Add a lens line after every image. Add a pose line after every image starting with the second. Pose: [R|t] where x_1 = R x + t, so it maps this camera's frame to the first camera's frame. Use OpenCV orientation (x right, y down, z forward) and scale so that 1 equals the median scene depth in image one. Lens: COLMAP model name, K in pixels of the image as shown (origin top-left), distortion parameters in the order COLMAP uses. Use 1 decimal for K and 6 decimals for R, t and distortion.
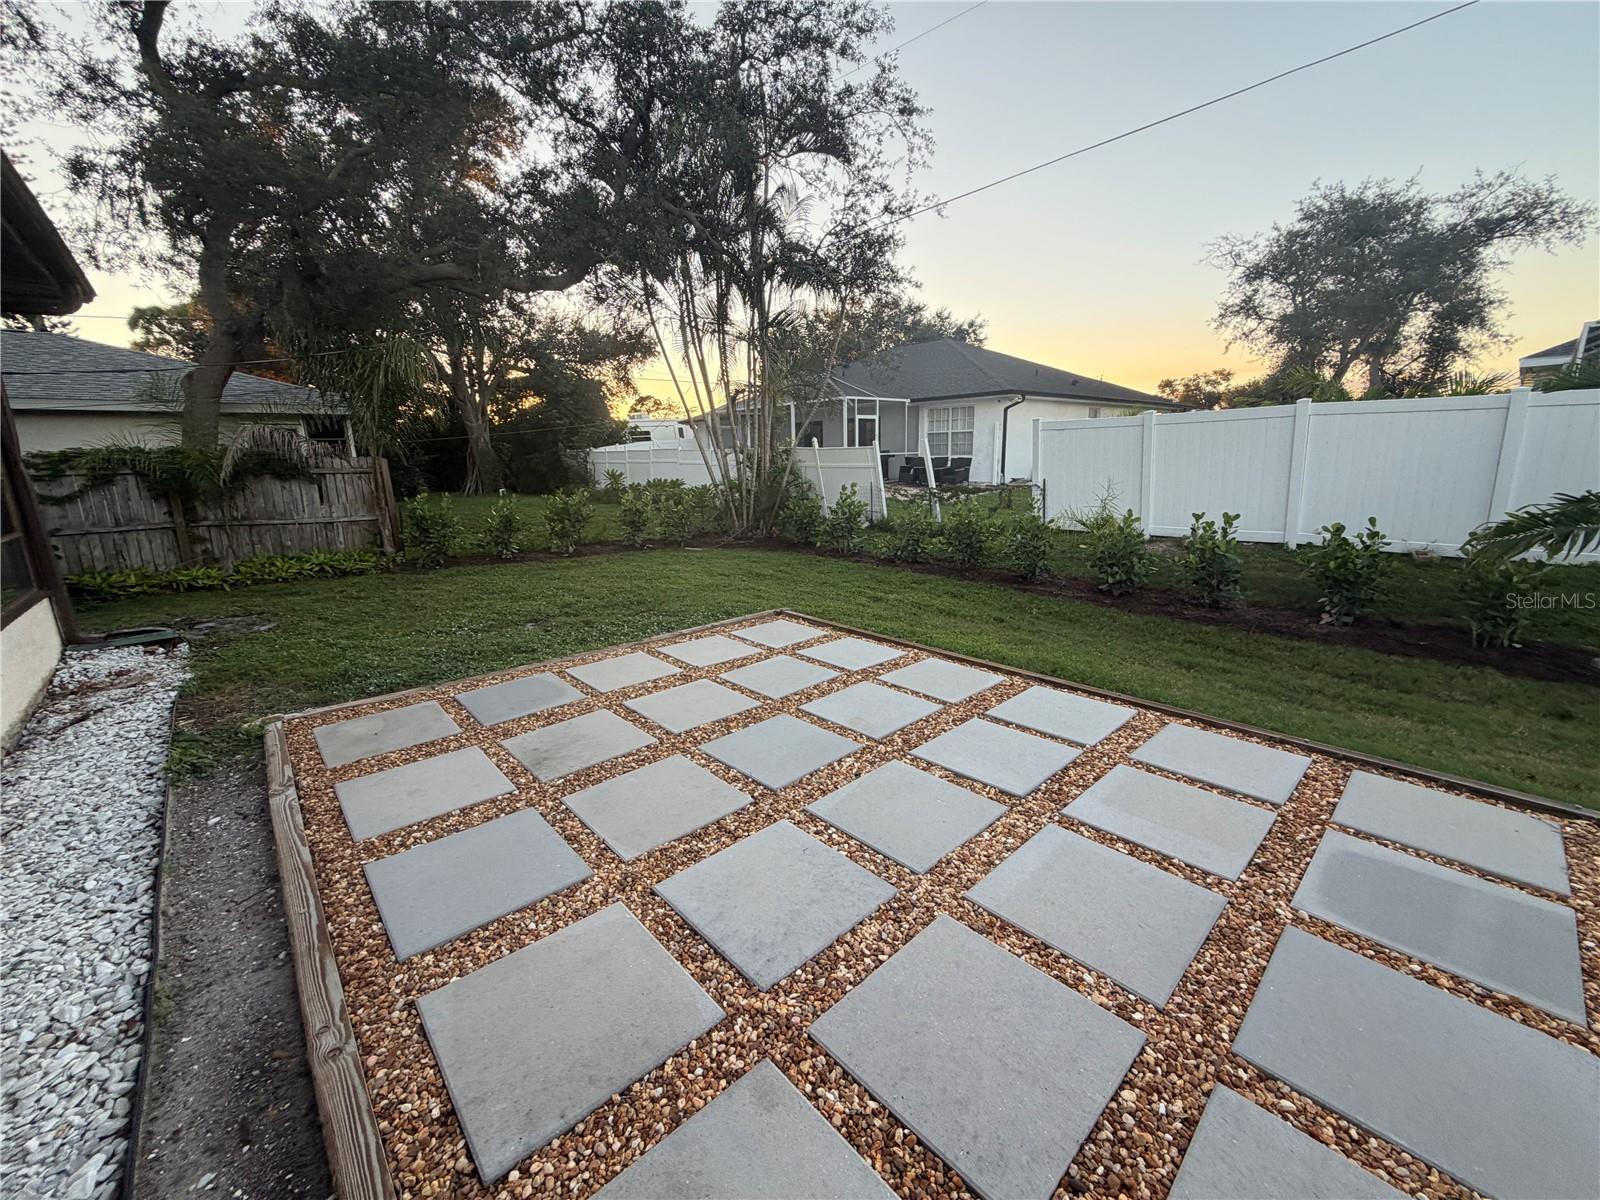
lens RADIAL K [[636.0, 0, 797.6], [0, 636.0, 597.4], [0, 0, 1]] dist [0.000903, -0.000132]
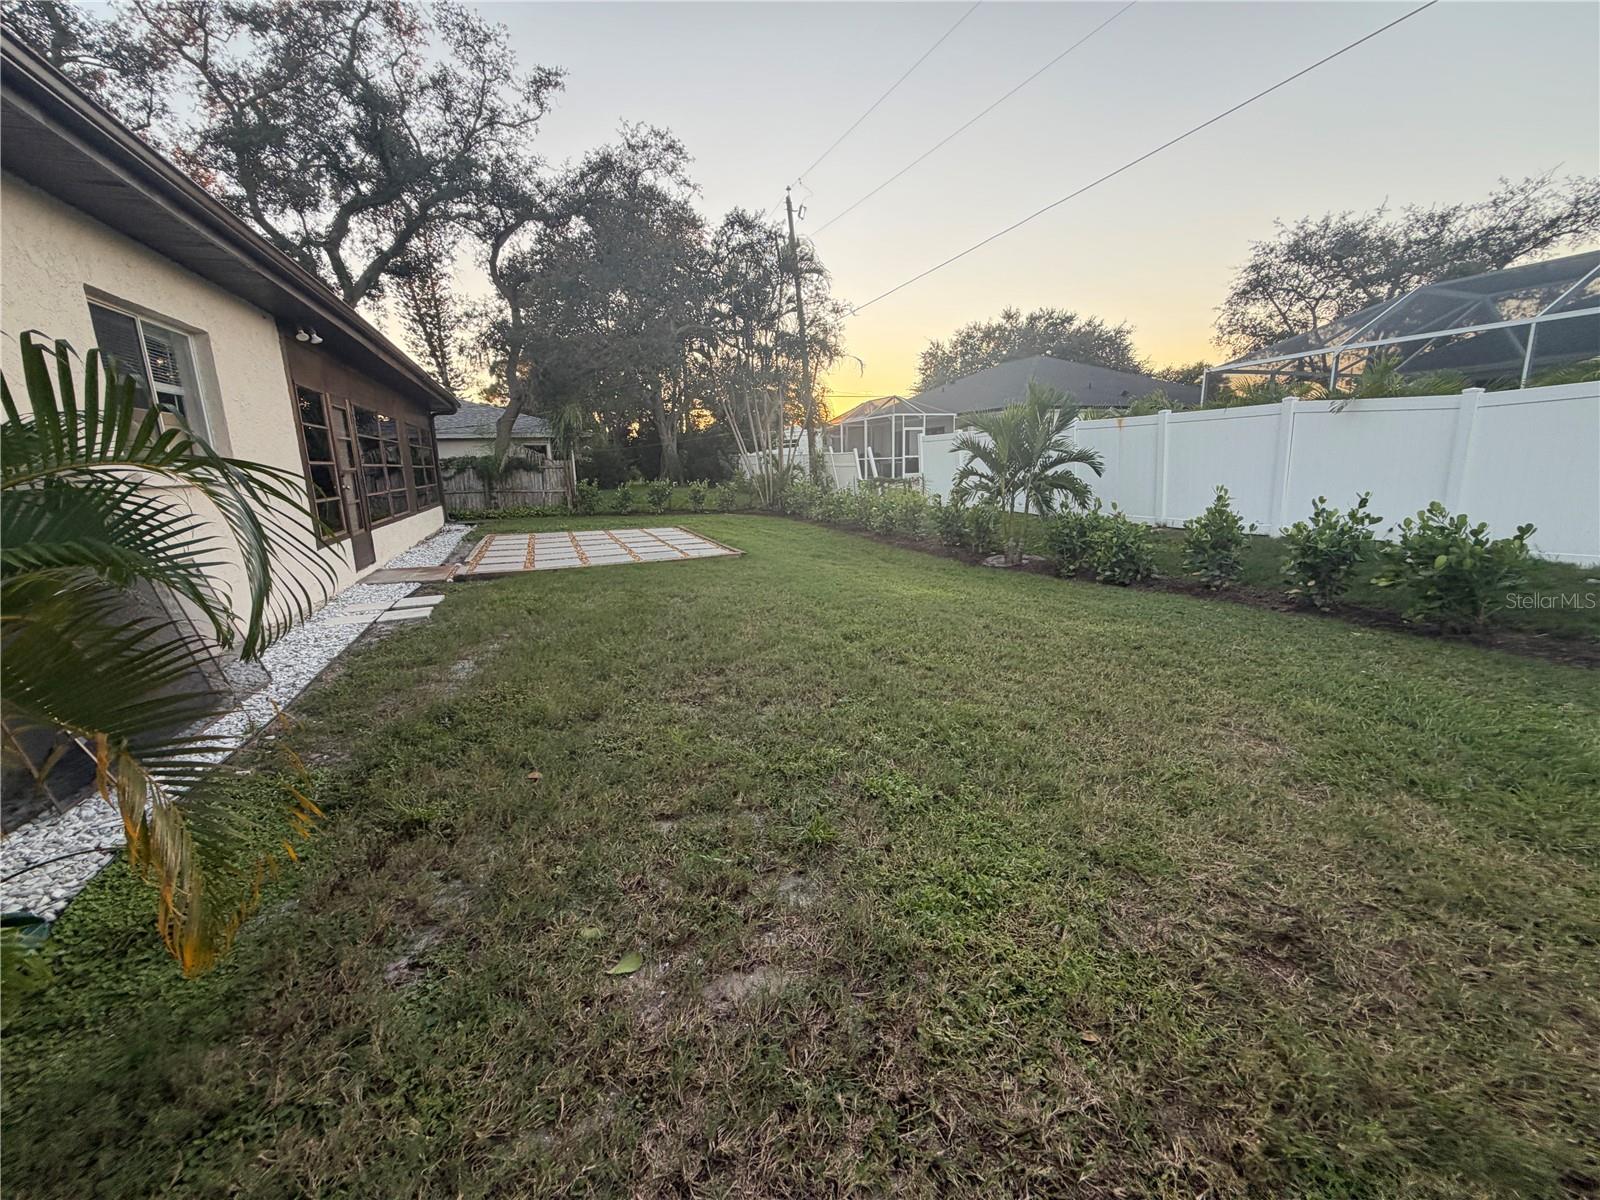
lens RADIAL K [[636.0, 0, 796.3], [0, 636.0, 600.8], [0, 0, 1]] dist [0.000903, -0.000132]
pose [[0.935672, 0.073256, -0.345184, 0.890200], [-0.073361, 0.997224, 0.012780, 0.172109], [0.345162, 0.013365, 0.938448, -0.753384]]
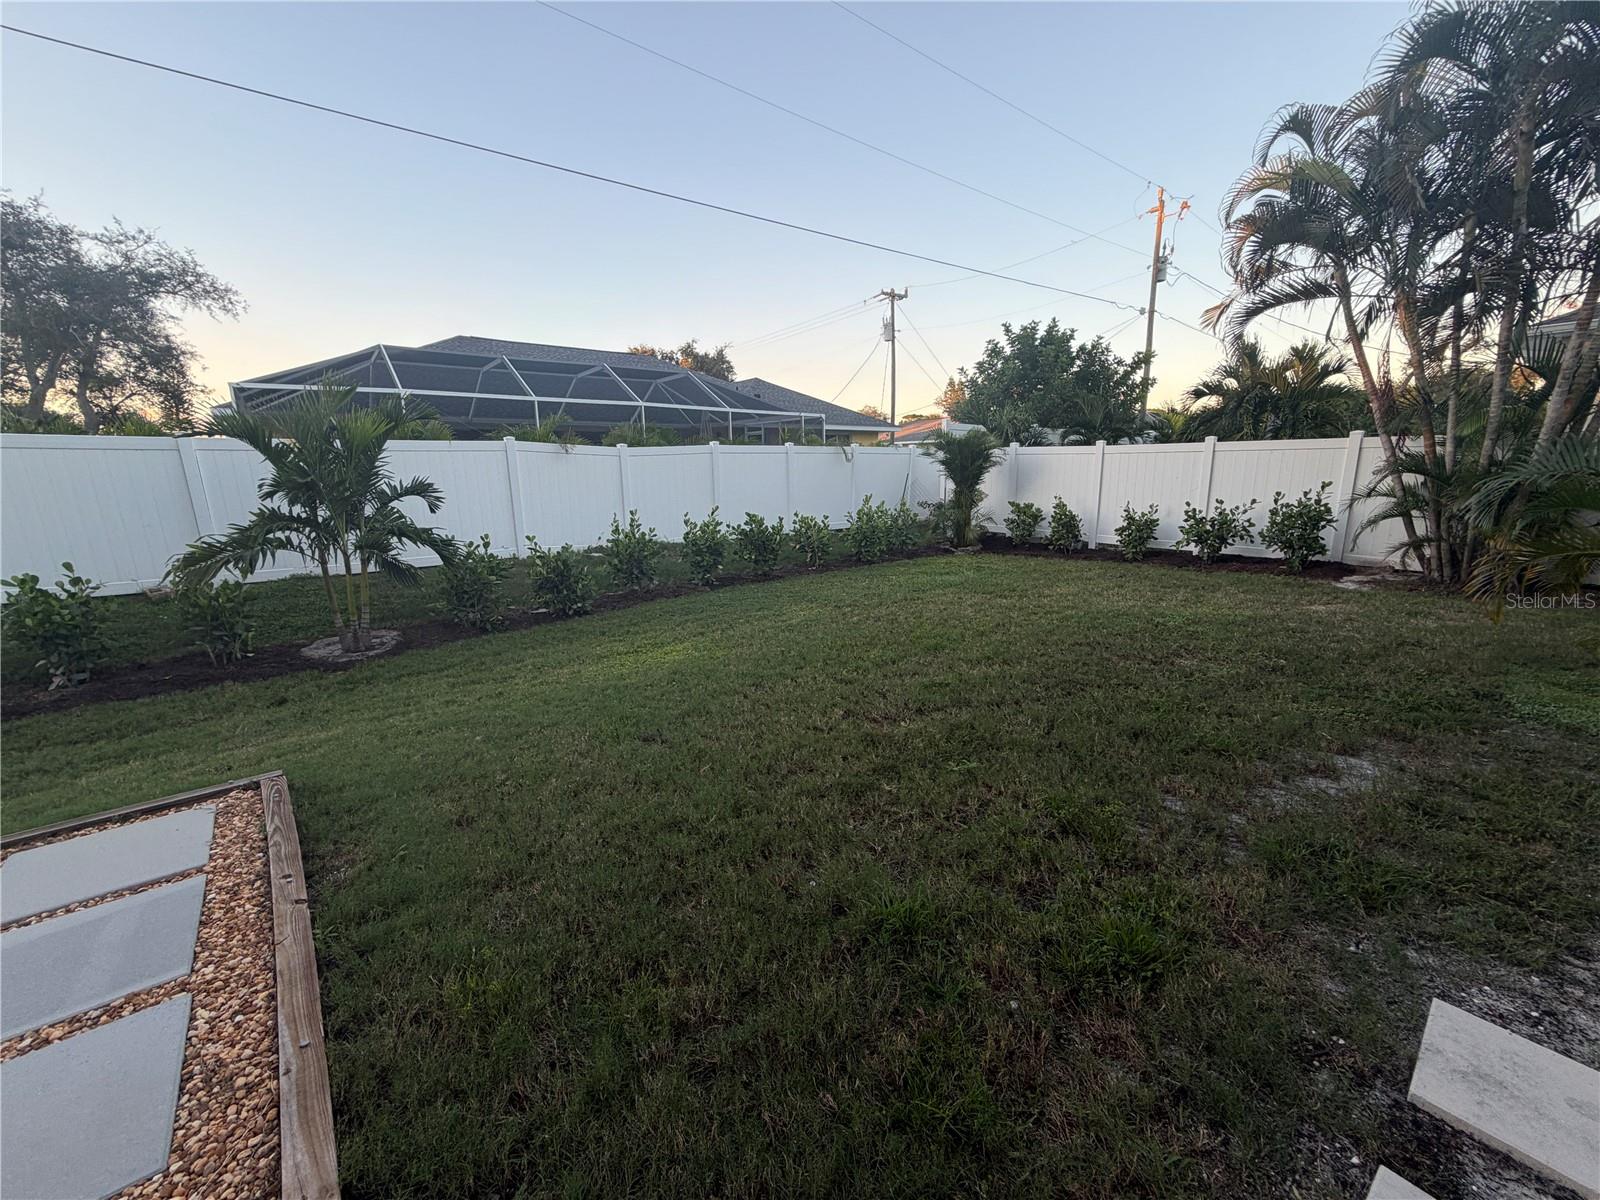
lens RADIAL K [[636.0, 0, 795.7], [0, 636.0, 596.2], [0, 0, 1]] dist [0.000903, -0.000132]
pose [[0.064024, -0.176673, 0.982185, 0.055695], [0.234392, 0.959334, 0.157284, 0.016857], [-0.970032, 0.220146, 0.102831, -0.073195]]
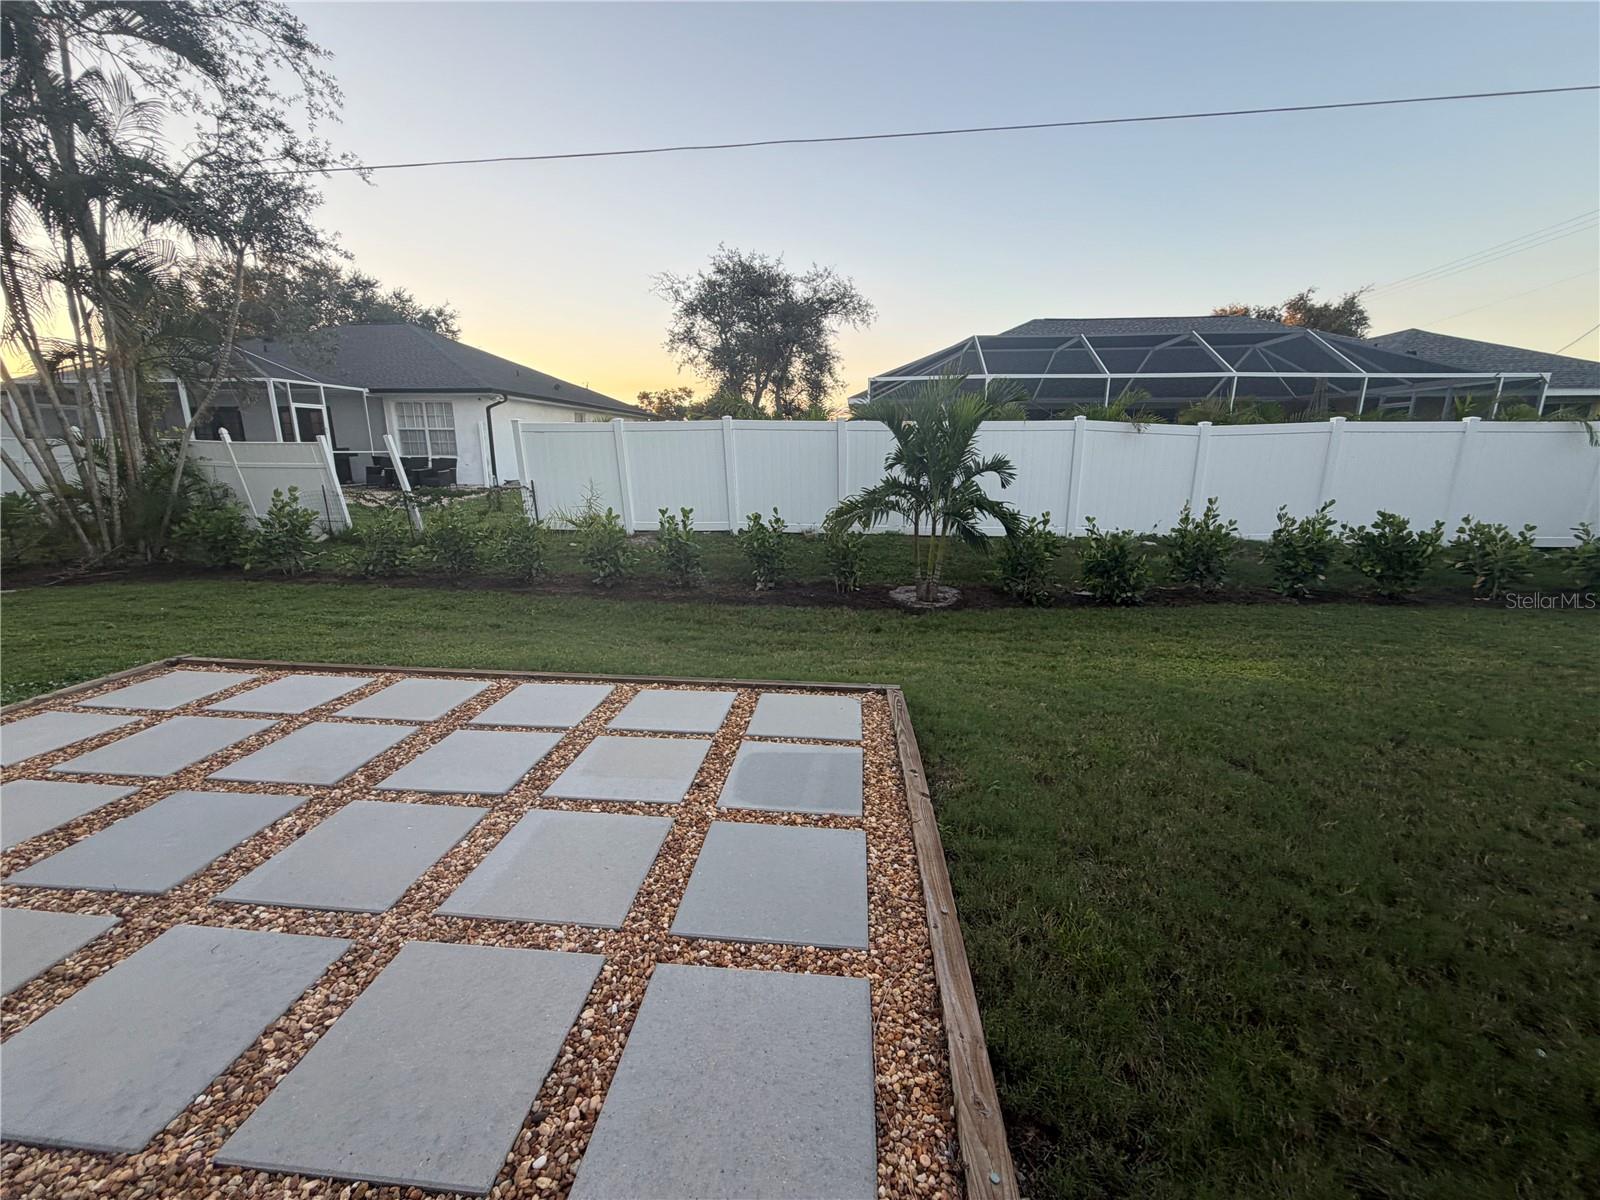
lens RADIAL K [[636.0, 0, 797.2], [0, 636.0, 596.5], [0, 0, 1]] dist [0.000903, -0.000132]
pose [[0.744803, -0.124873, 0.655496, 0.026323], [0.128124, 0.990818, 0.043172, 0.006820], [-0.654868, 0.051830, 0.753964, -0.027210]]
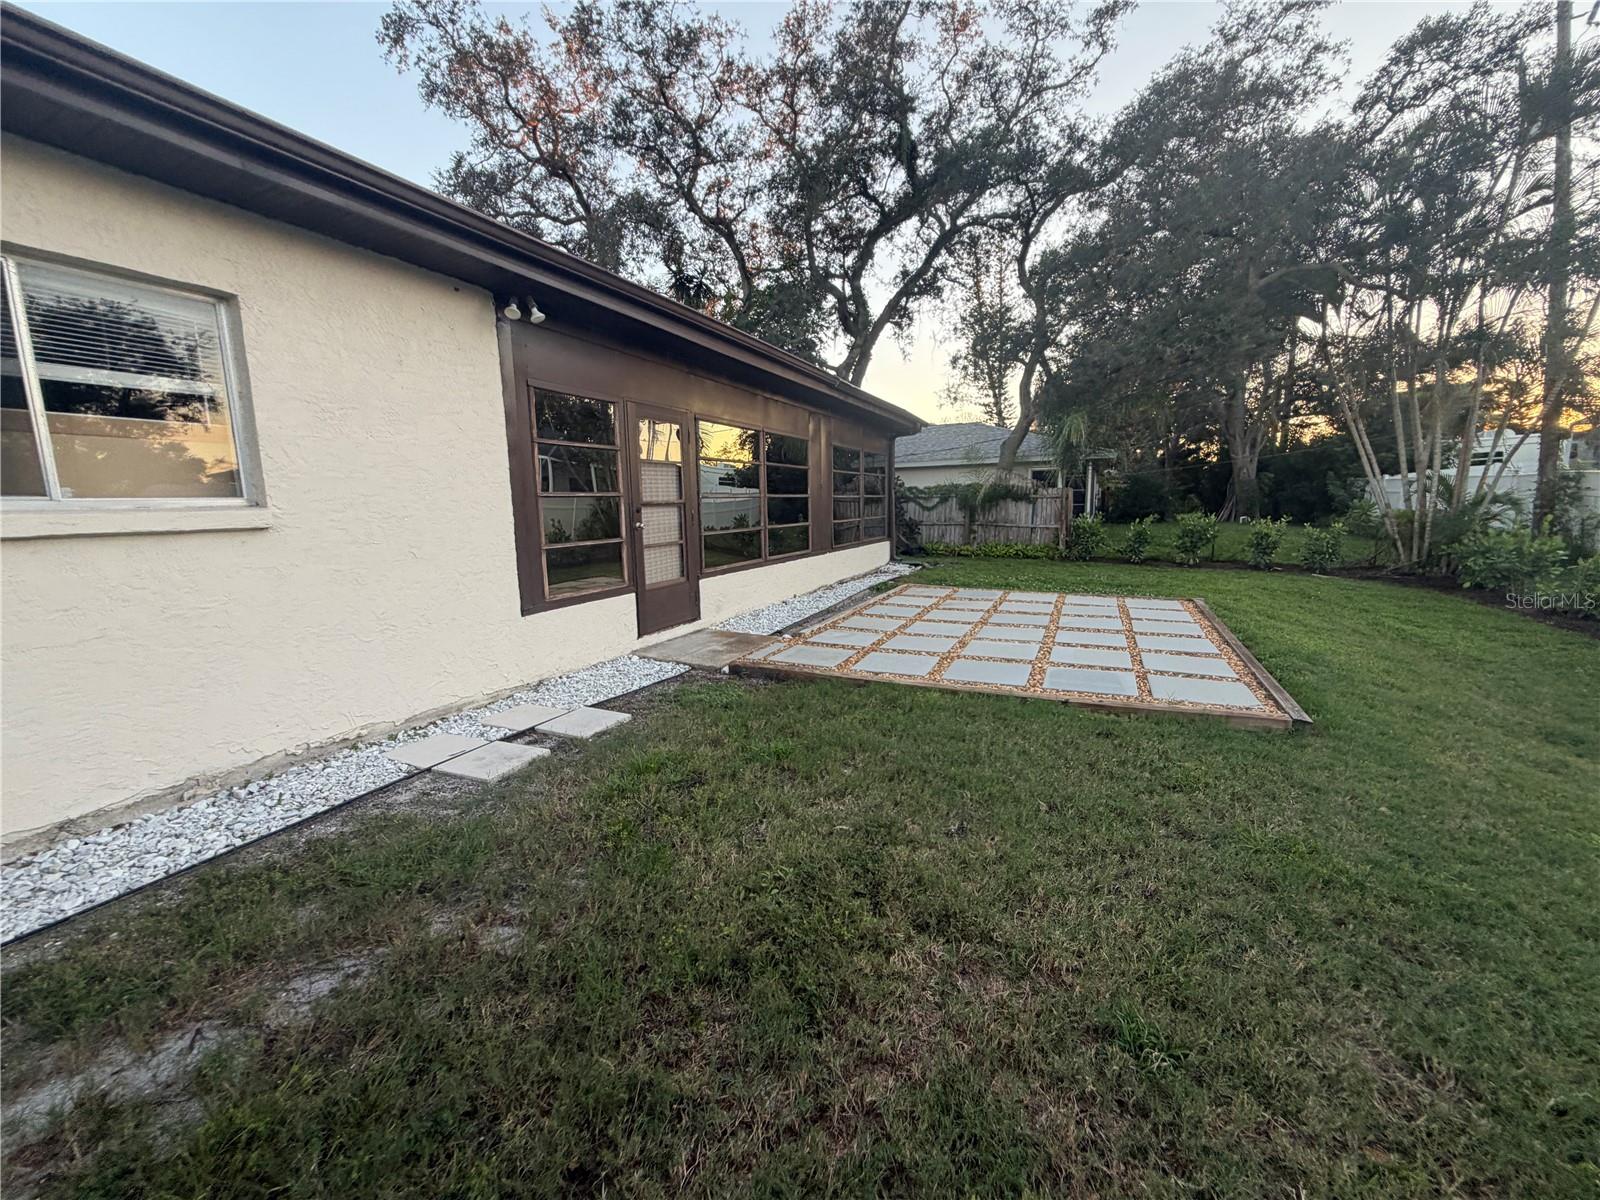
lens RADIAL K [[636.0, 0, 798.5], [0, 636.0, 594.2], [0, 0, 1]] dist [0.000903, -0.000132]
pose [[0.383804, 0.146965, -0.911644, 0.655556], [-0.193858, 0.978077, 0.076060, 0.052052], [0.902836, 0.147538, 0.403880, -0.218413]]
